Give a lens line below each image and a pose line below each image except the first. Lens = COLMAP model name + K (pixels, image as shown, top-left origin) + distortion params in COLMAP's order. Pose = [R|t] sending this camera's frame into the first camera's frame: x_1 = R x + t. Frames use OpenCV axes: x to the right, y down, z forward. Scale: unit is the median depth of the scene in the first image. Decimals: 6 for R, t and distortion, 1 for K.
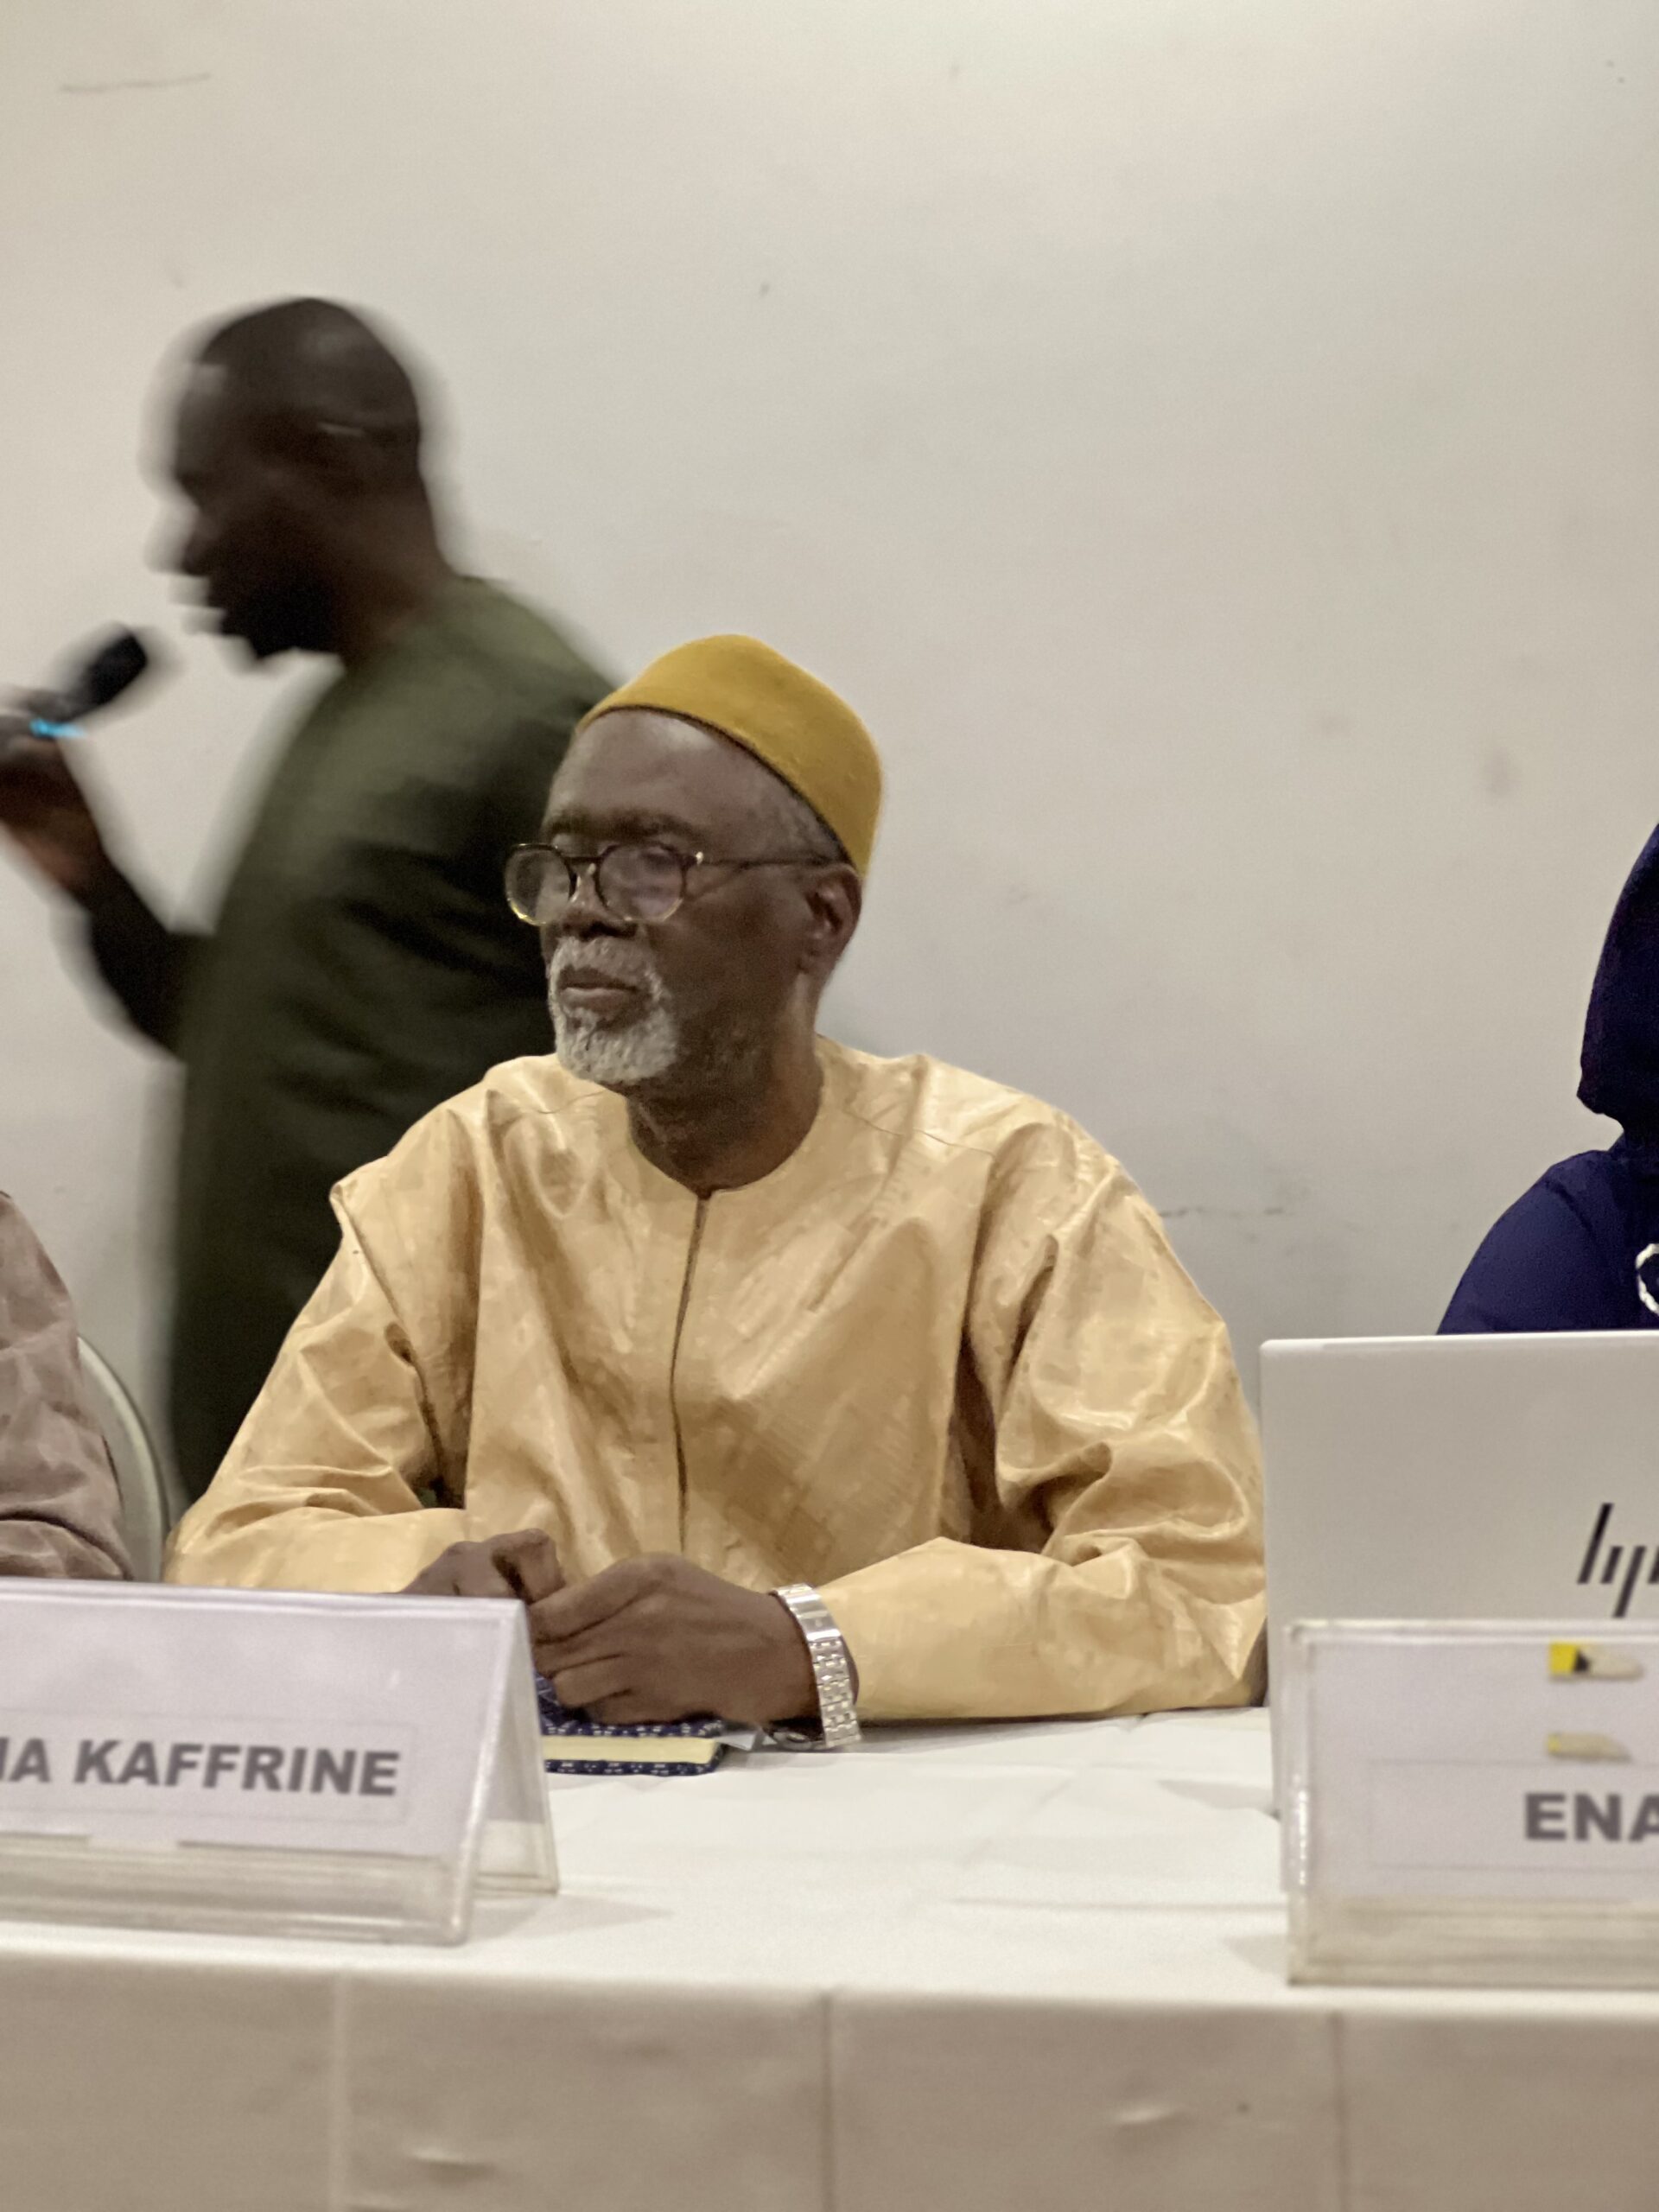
lens RADIAL K [[4649.8, 0, 834.9], [0, 4649.8, 1153.5], [0, 0, 1]] dist [0.269524, -0.117288]
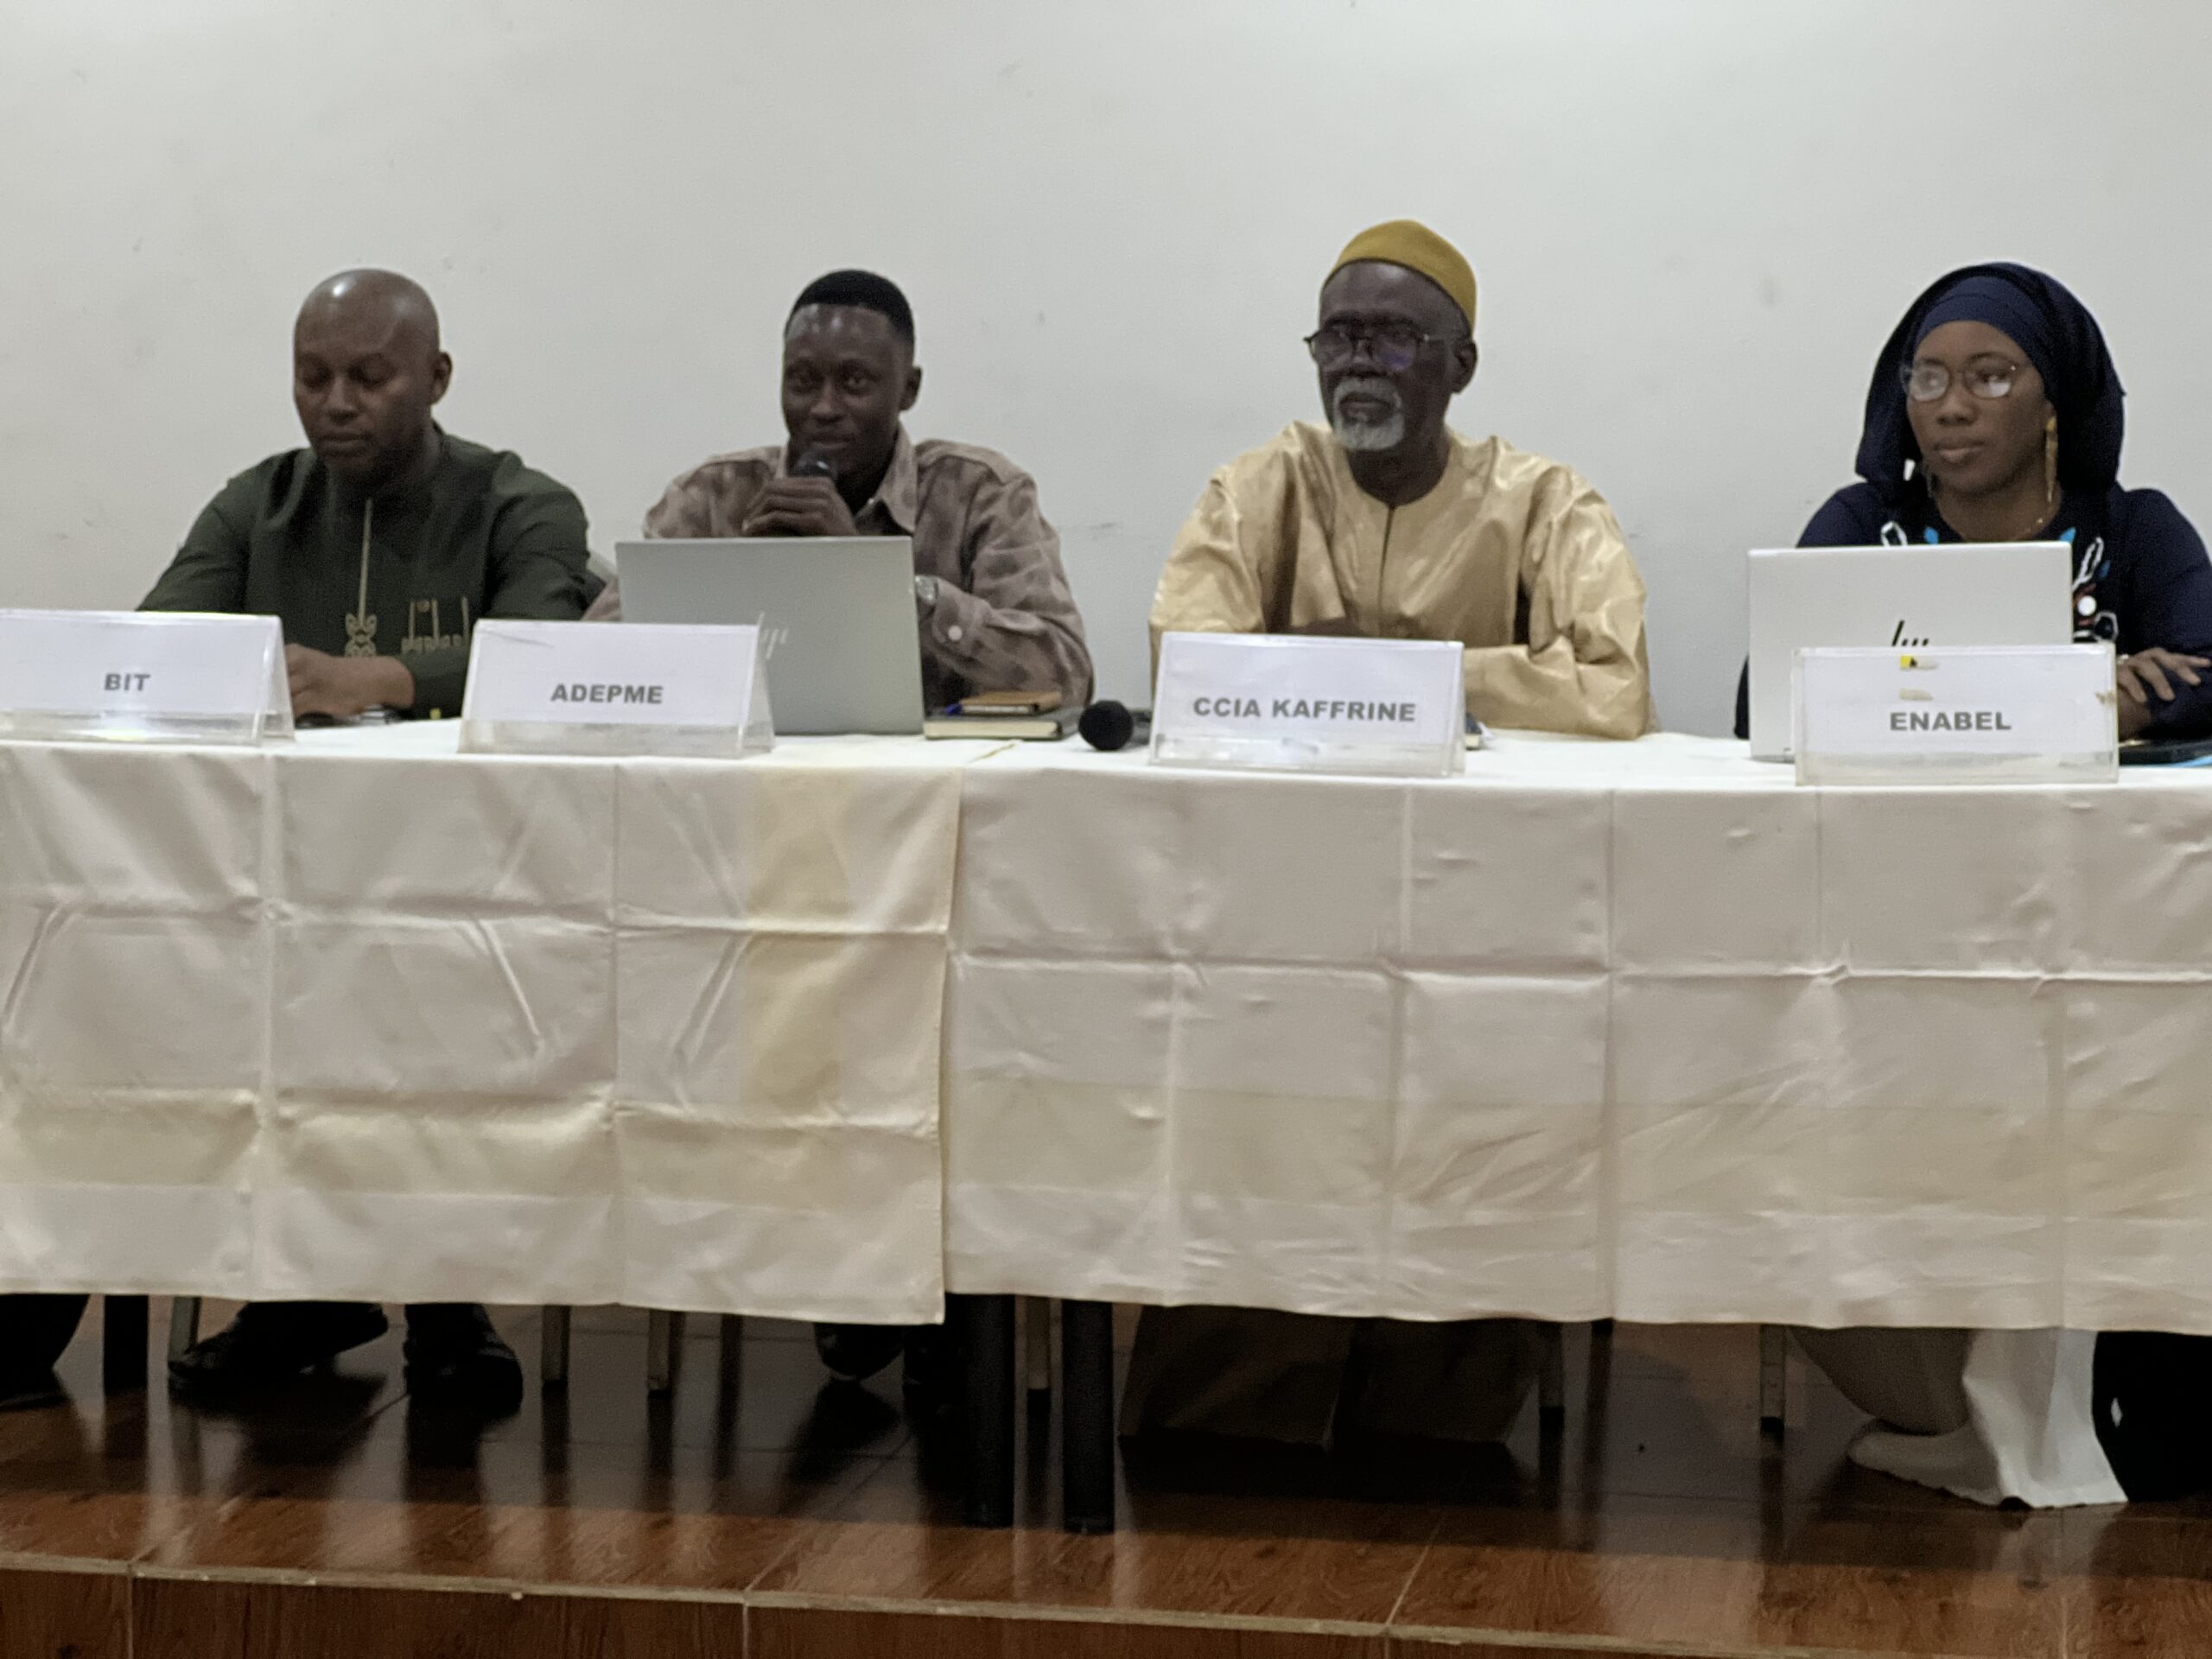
lens RADIAL K [[4649.8, 0, 1106.0], [0, 4649.8, 829.5], [0, 0, 1]] dist [0.269524, -0.117288]
pose [[0.995239, 0.016965, 0.095975, -0.474727], [-0.020621, 0.999094, 0.037229, 0.105248], [-0.095257, -0.039031, 0.994687, -1.355950]]
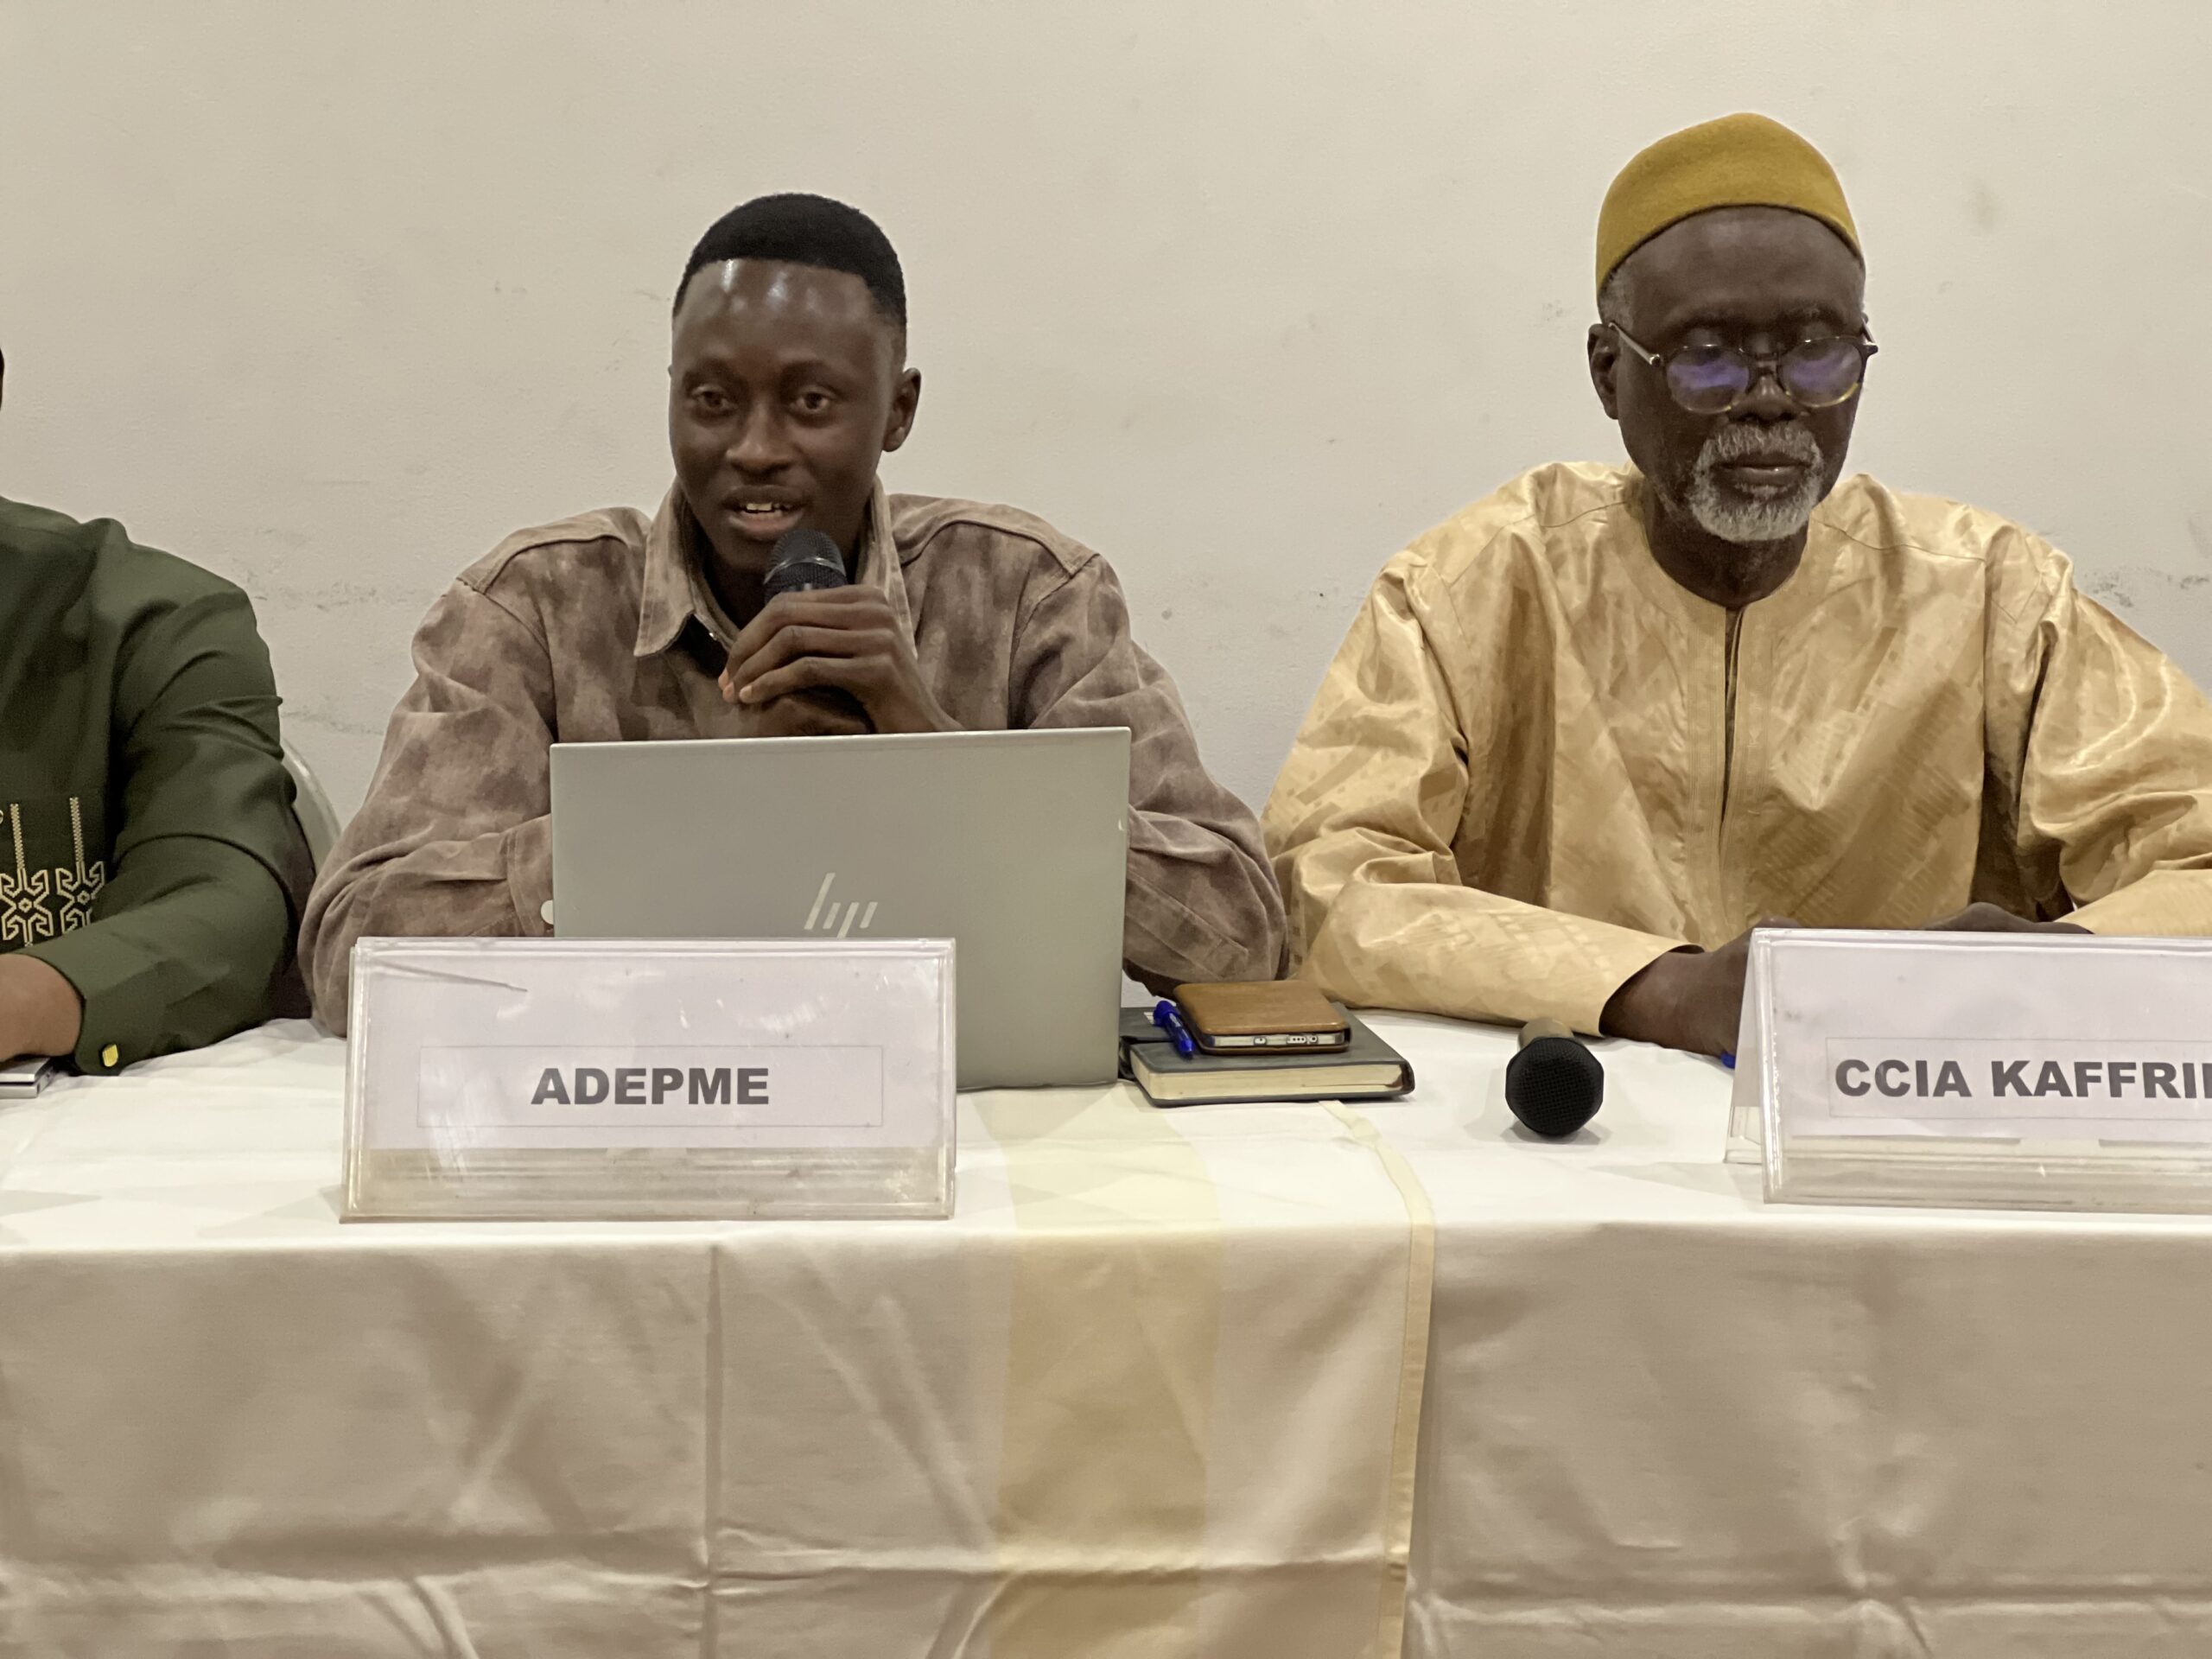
lens RADIAL K [[4649.8, 0, 1106.0], [0, 4649.8, 829.5], [0, 0, 1]] dist [0.269524, -0.117288]
pose [[0.938206, -0.020396, 0.345475, -0.807259], [-0.003677, 0.997618, 0.068885, -0.019550], [-0.346057, -0.065899, 0.935896, -0.064500]]
